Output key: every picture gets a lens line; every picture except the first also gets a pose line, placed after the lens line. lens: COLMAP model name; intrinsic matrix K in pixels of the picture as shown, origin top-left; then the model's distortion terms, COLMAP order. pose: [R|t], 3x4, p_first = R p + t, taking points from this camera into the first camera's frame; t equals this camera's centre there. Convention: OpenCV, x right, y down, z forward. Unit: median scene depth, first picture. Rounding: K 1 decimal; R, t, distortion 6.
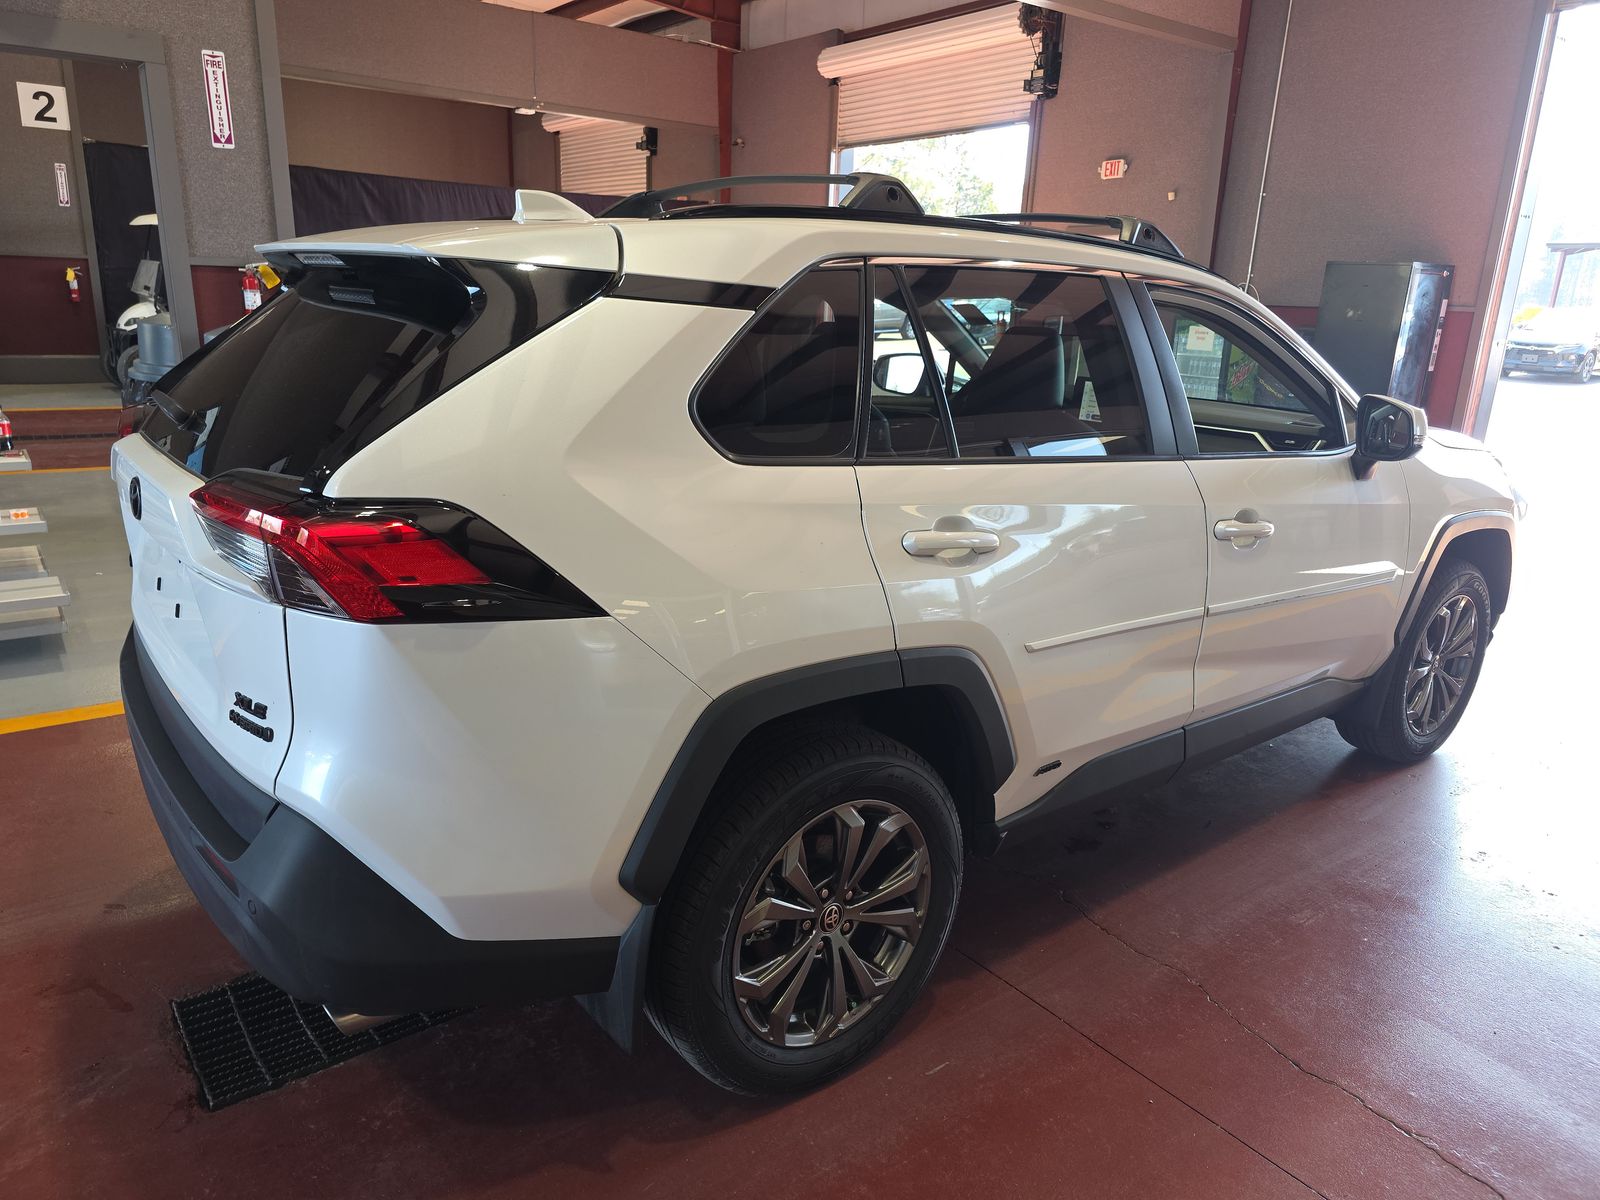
lens RADIAL K [[1095.8, 0, 806.1], [0, 1095.8, 608.0], [0, 0, 1]] dist [0.022050, -0.017049]
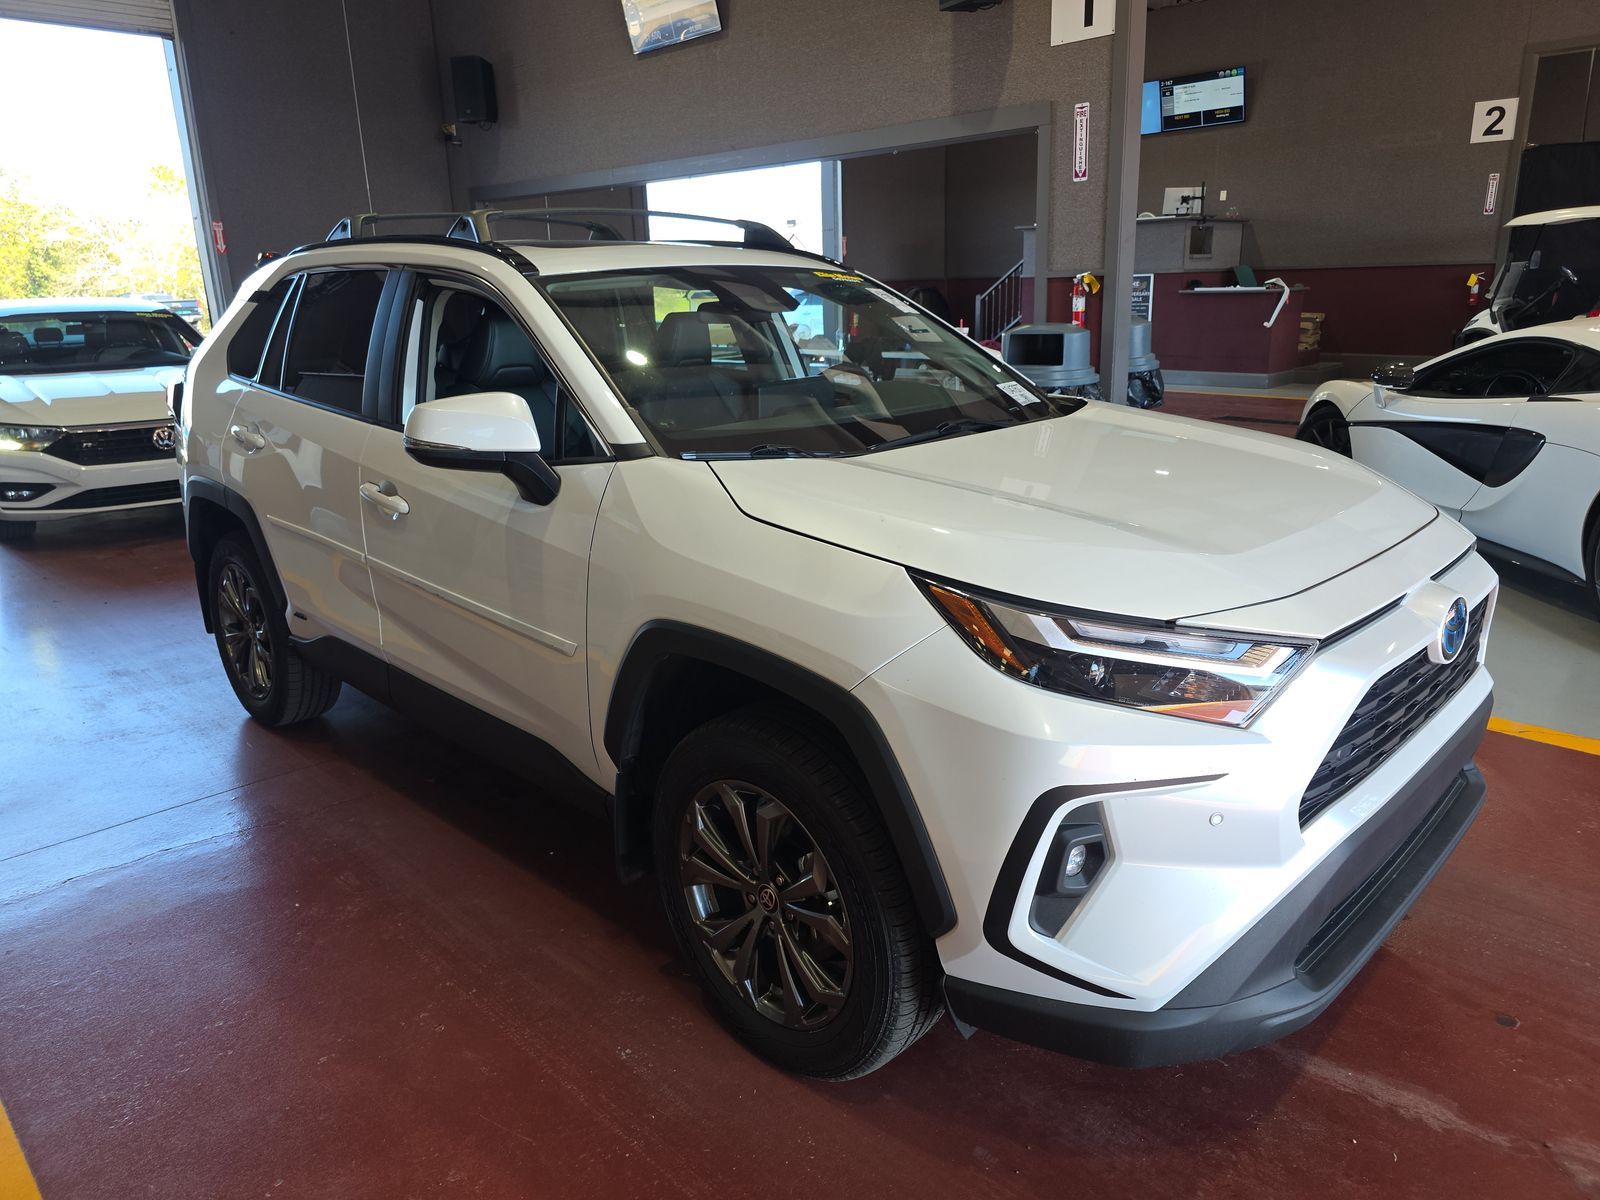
lens RADIAL K [[1095.8, 0, 807.8], [0, 1095.8, 592.9], [0, 0, 1]] dist [0.022050, -0.017049]
pose [[0.162586, 0.232360, -0.958944, 0.698474], [-0.249834, 0.949900, 0.187810, -0.134146], [0.954541, 0.209042, 0.212492, 0.540622]]
